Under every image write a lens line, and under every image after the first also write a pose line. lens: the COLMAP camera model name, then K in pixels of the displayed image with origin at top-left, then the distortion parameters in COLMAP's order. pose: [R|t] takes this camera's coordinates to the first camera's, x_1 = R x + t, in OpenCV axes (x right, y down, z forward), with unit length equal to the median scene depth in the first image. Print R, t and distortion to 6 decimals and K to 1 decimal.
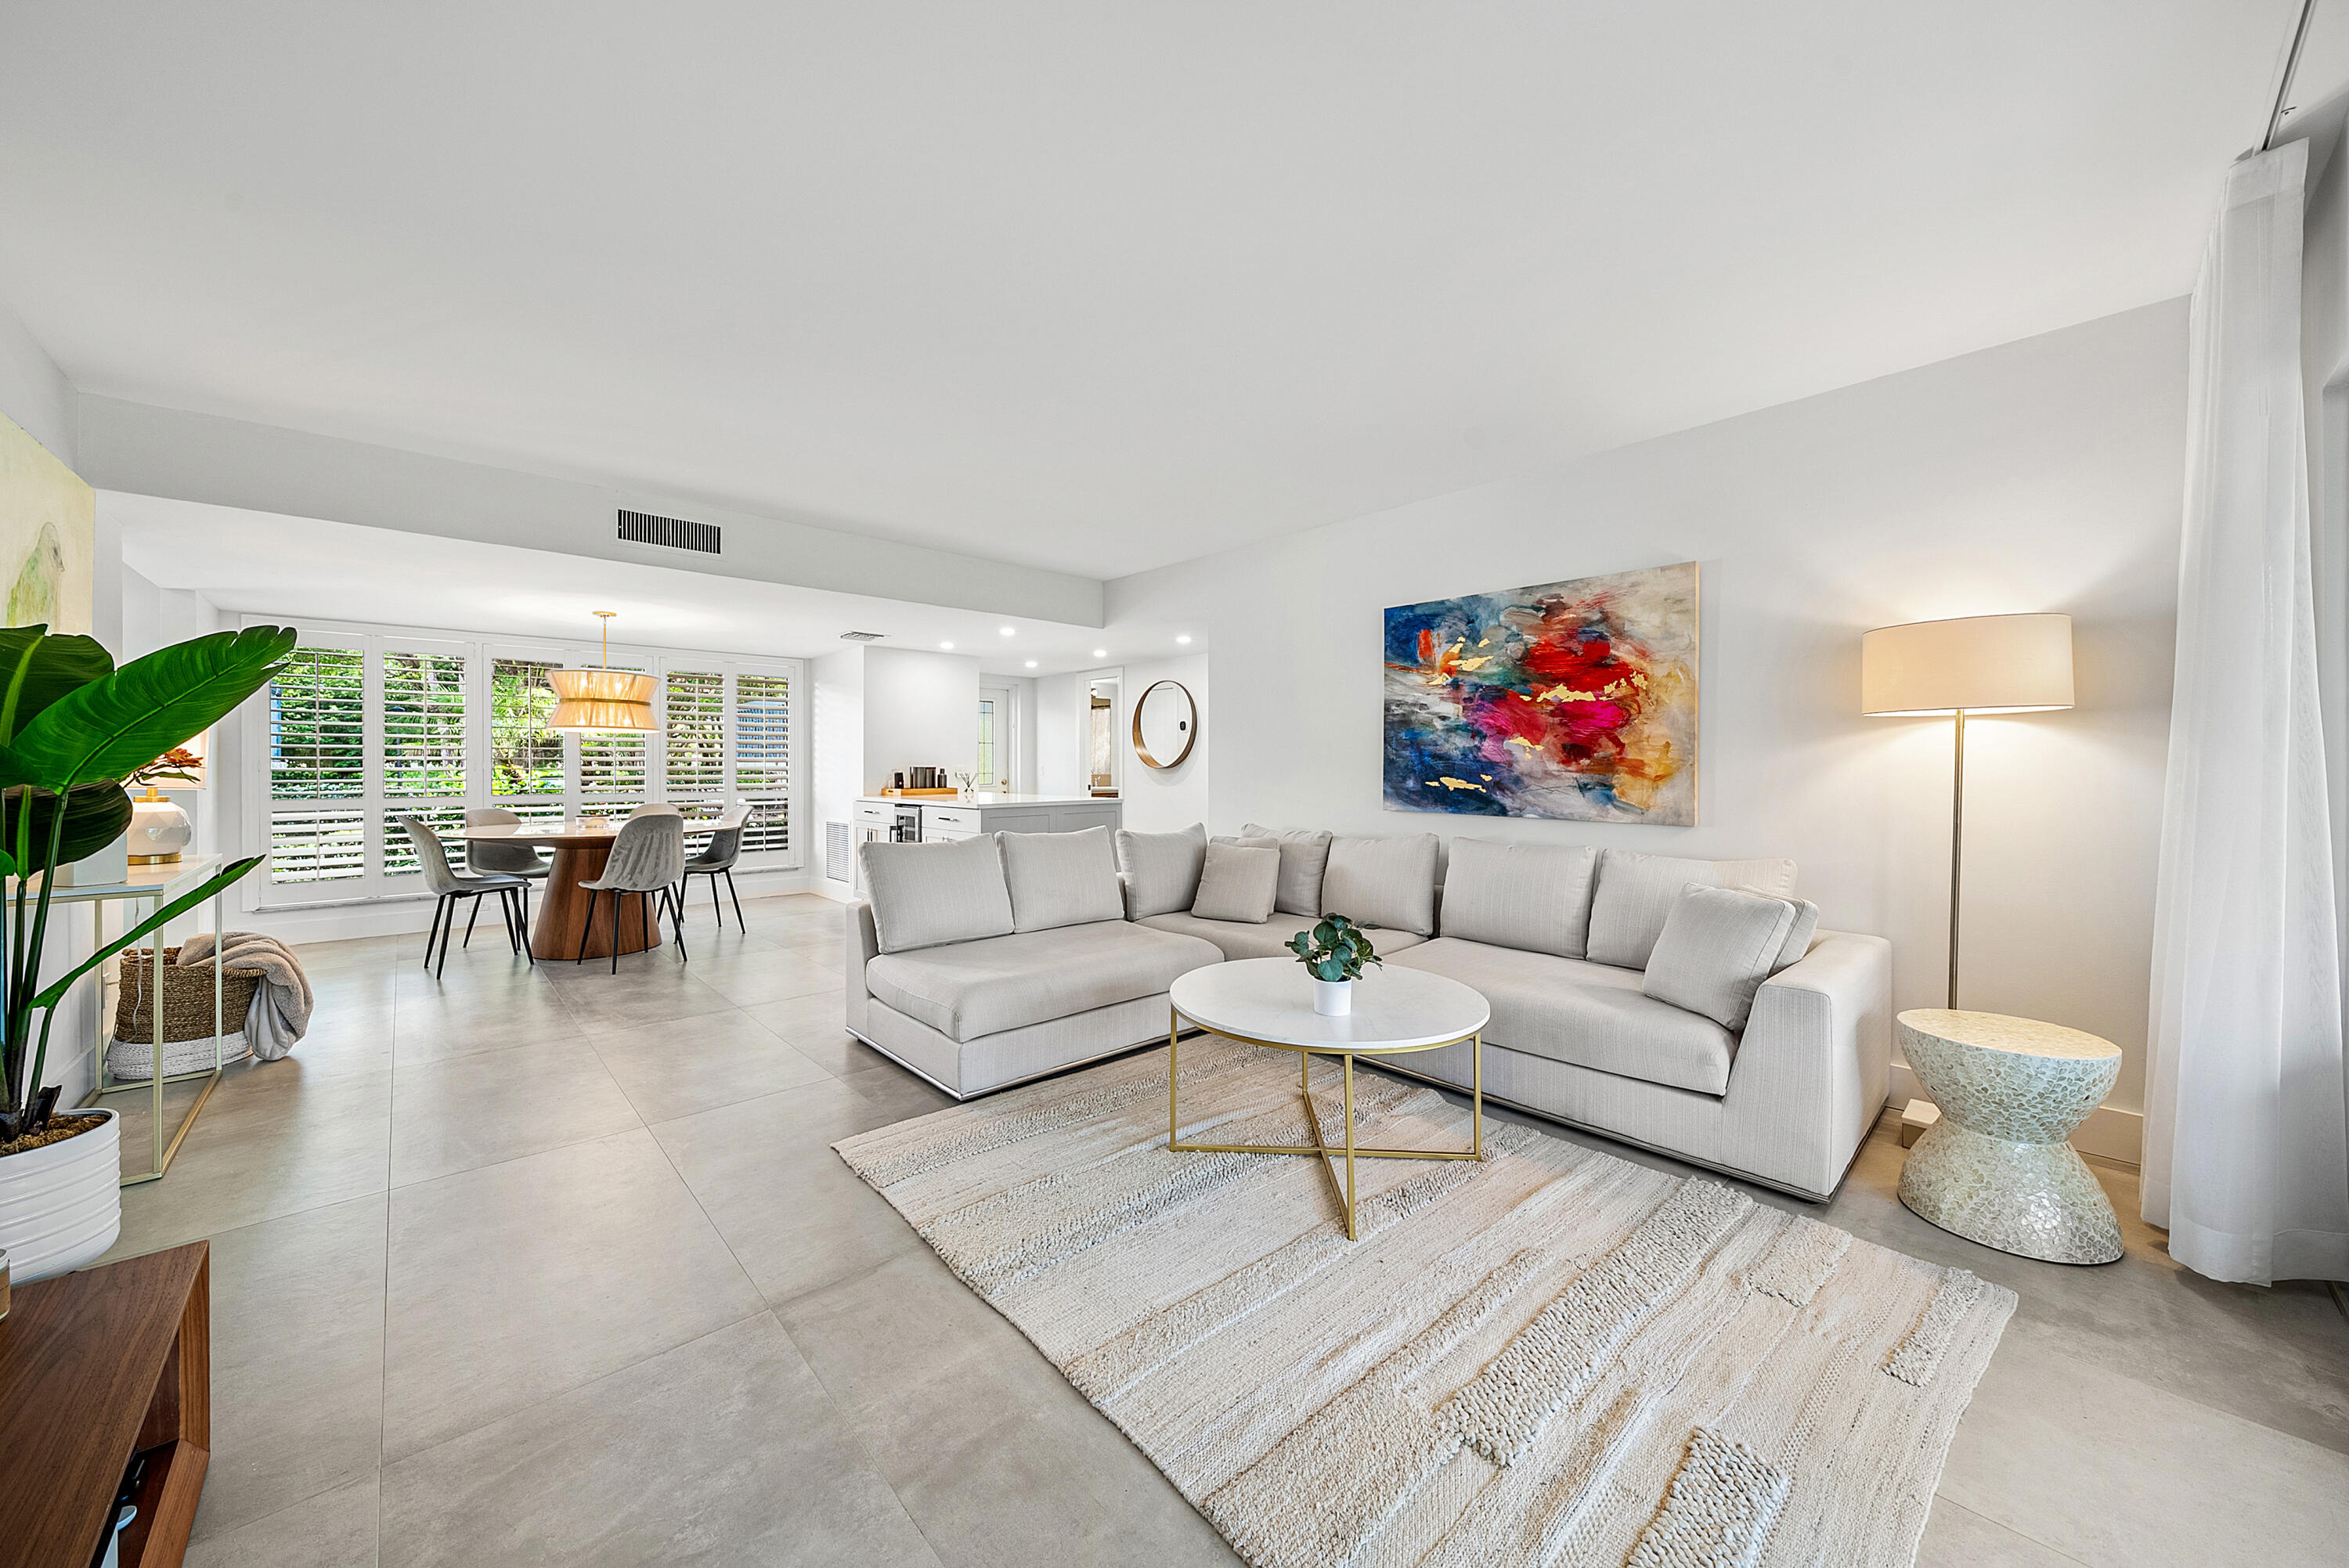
lens RADIAL K [[862.3, 0, 1186.7], [0, 862.3, 778.2], [0, 0, 1]] dist [-0.000211, 0.000009]
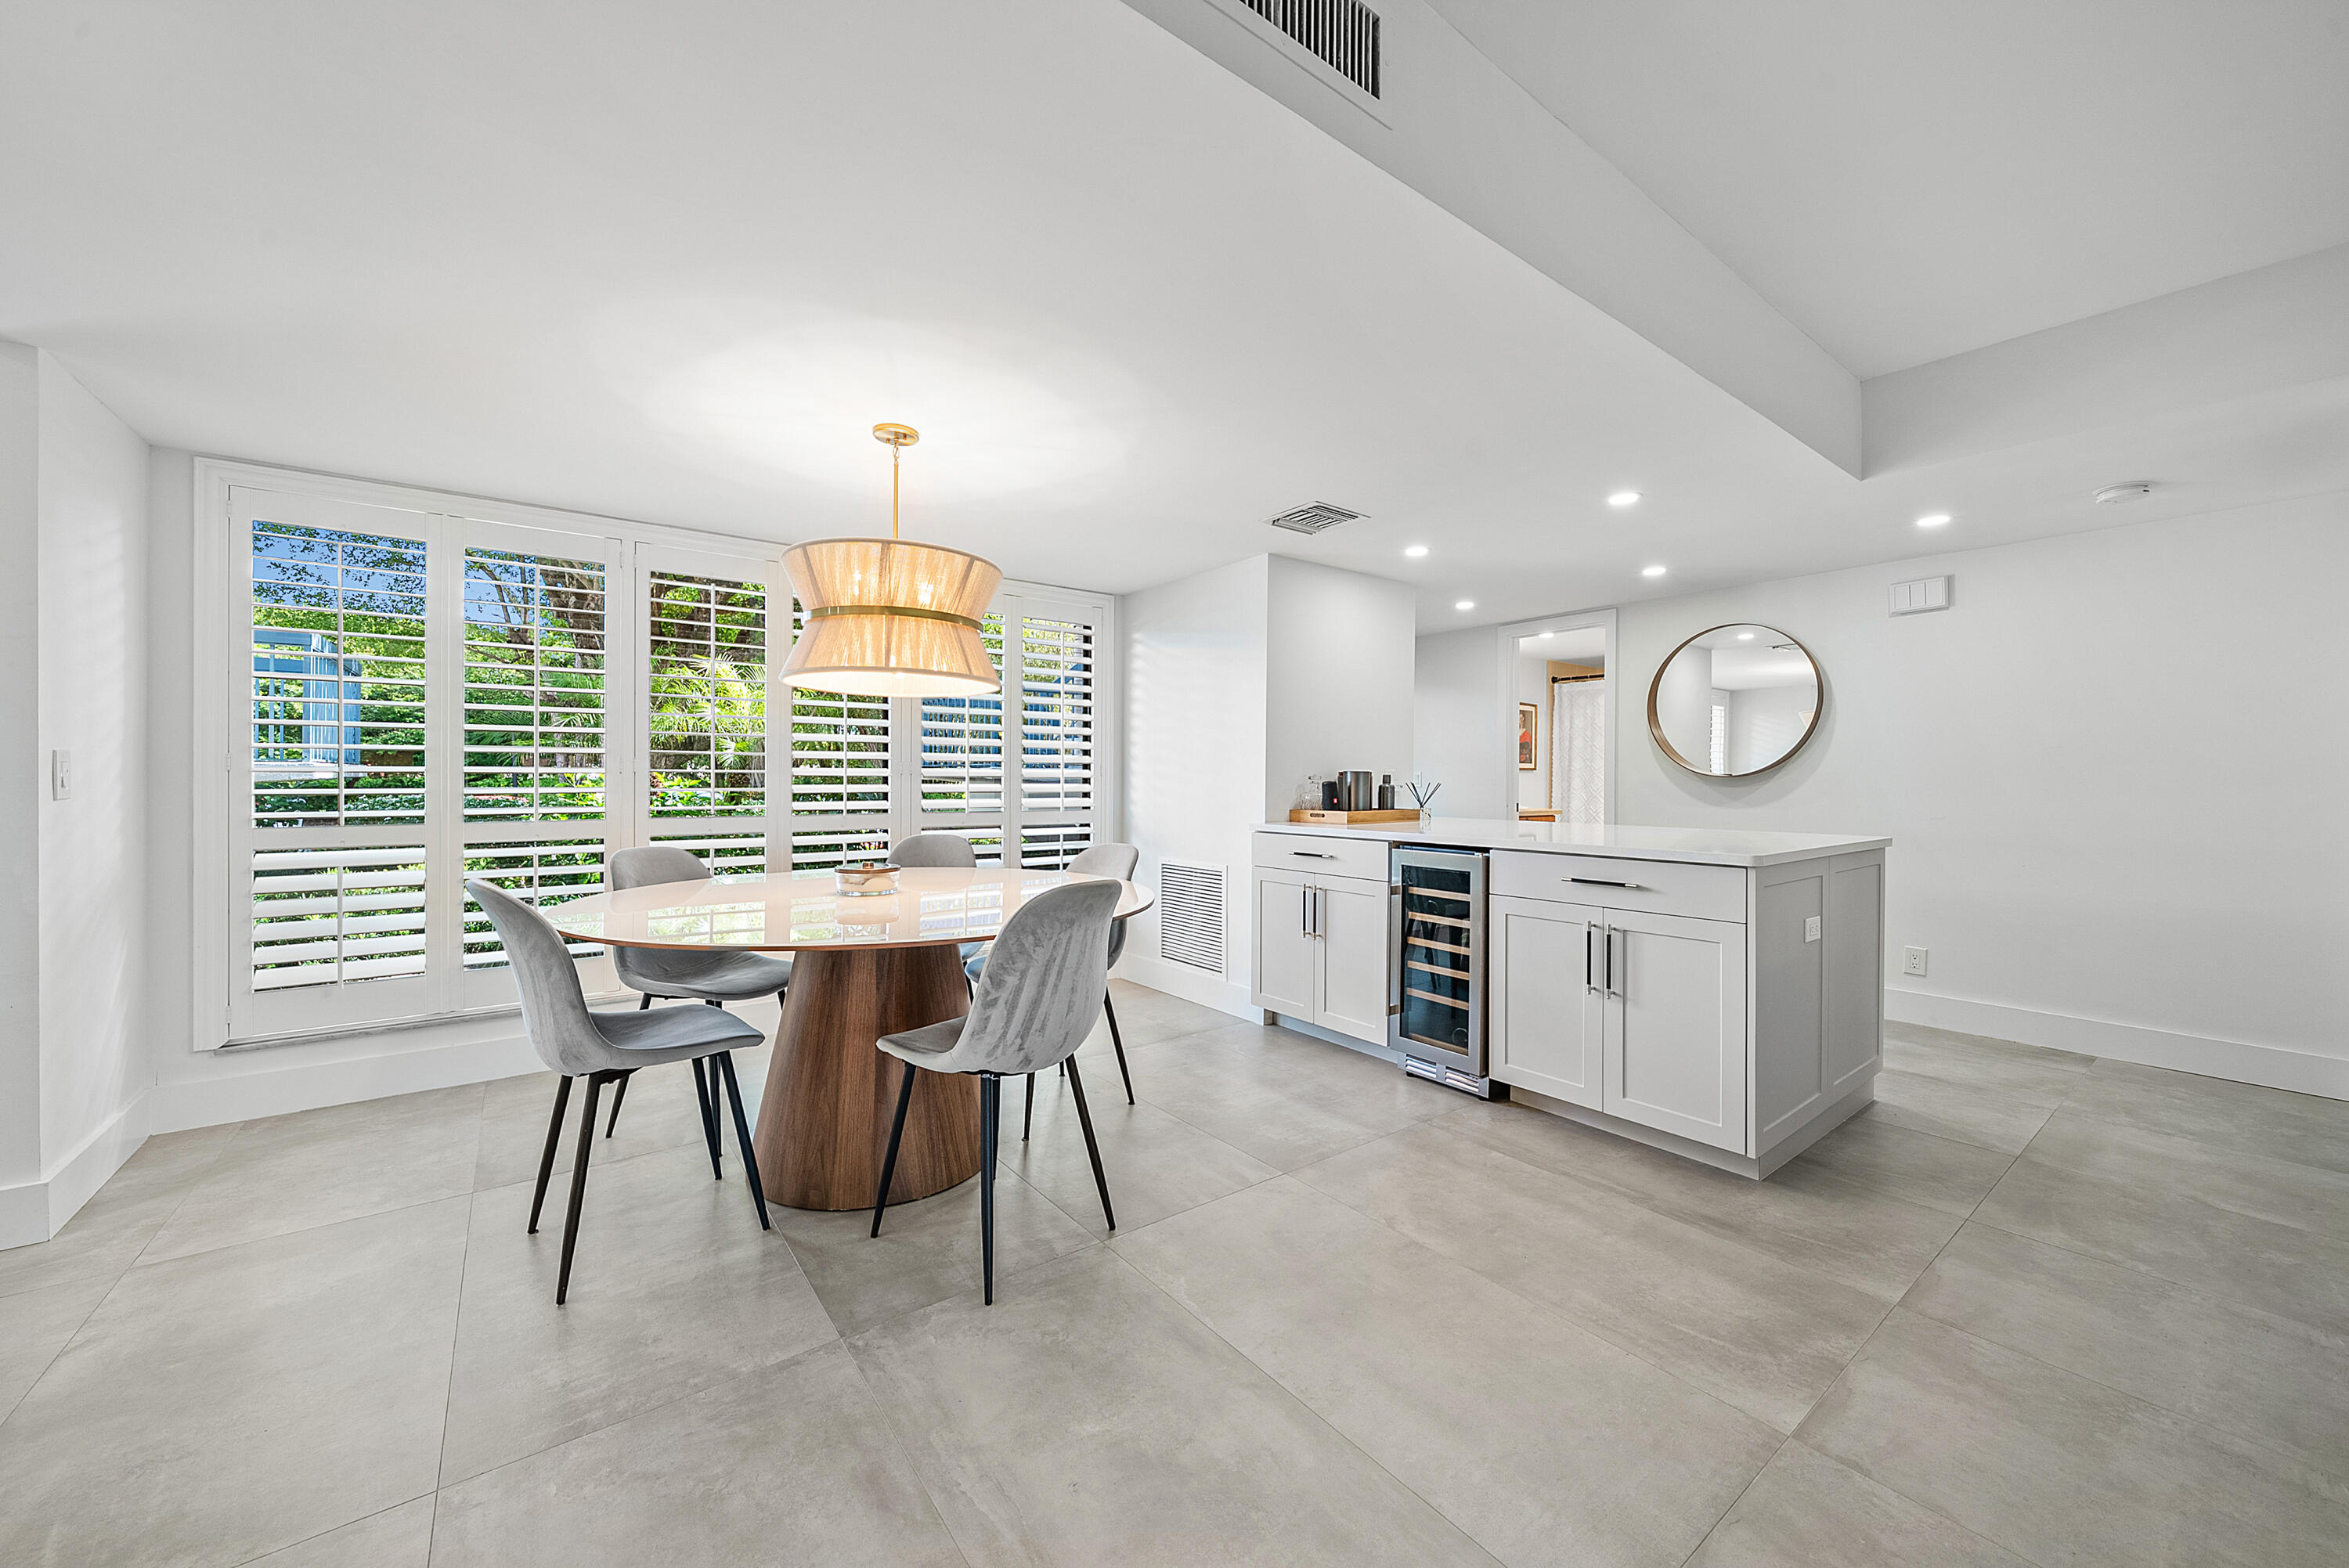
lens RADIAL K [[886.2, 0, 1184.0], [0, 886.2, 784.5], [0, 0, 1]] dist [-0.000026, 0.000078]
pose [[0.995405, 0.005282, -0.095604, -0.466450], [-0.005948, 0.999960, -0.006678, -0.000339], [0.095565, 0.007216, 0.995397, 0.532315]]
